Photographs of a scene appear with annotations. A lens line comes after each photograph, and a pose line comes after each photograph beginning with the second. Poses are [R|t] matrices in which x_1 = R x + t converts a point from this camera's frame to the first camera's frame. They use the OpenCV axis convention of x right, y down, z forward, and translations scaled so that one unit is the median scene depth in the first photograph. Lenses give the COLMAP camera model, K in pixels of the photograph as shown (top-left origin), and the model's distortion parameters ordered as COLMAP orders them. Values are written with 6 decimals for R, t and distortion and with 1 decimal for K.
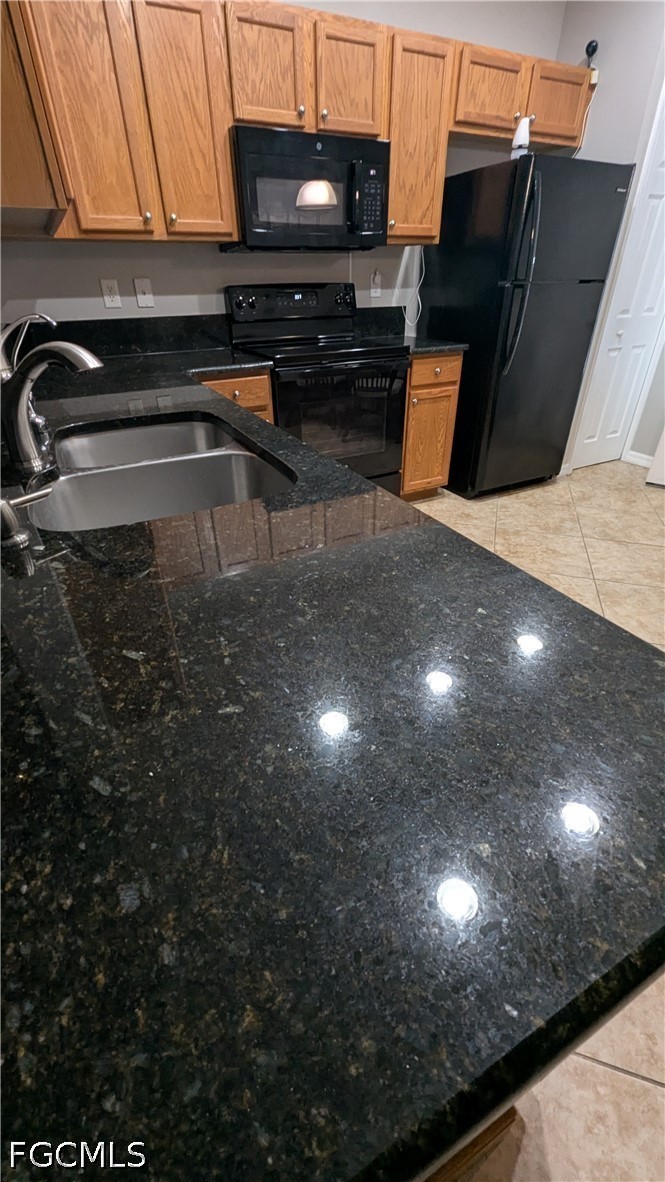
lens RADIAL K [[486.2, 0, 327.4], [0, 486.2, 590.6], [0, 0, 1]] dist [0.000654, -0.002650]
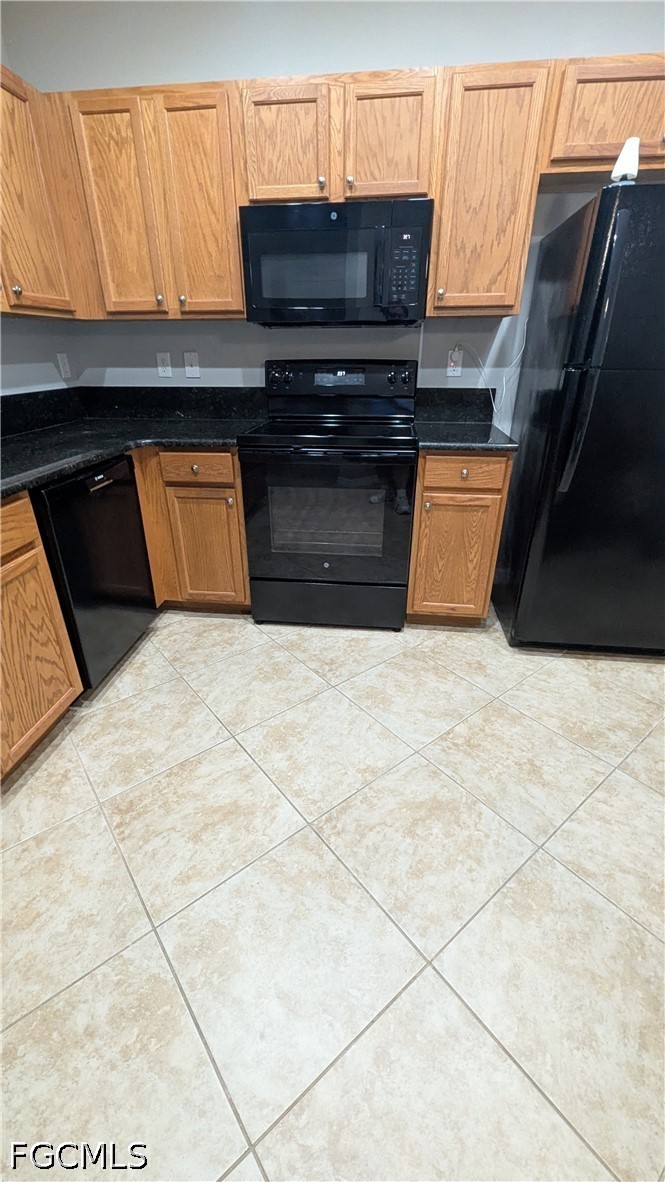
lens RADIAL K [[486.2, 0, 332.0], [0, 486.2, 590.3], [0, 0, 1]] dist [0.000654, -0.002650]
pose [[0.826383, 0.261227, -0.498850, 0.573782], [-0.310582, 0.950398, -0.016819, -0.239734], [0.469712, 0.168833, 0.866525, 0.331093]]
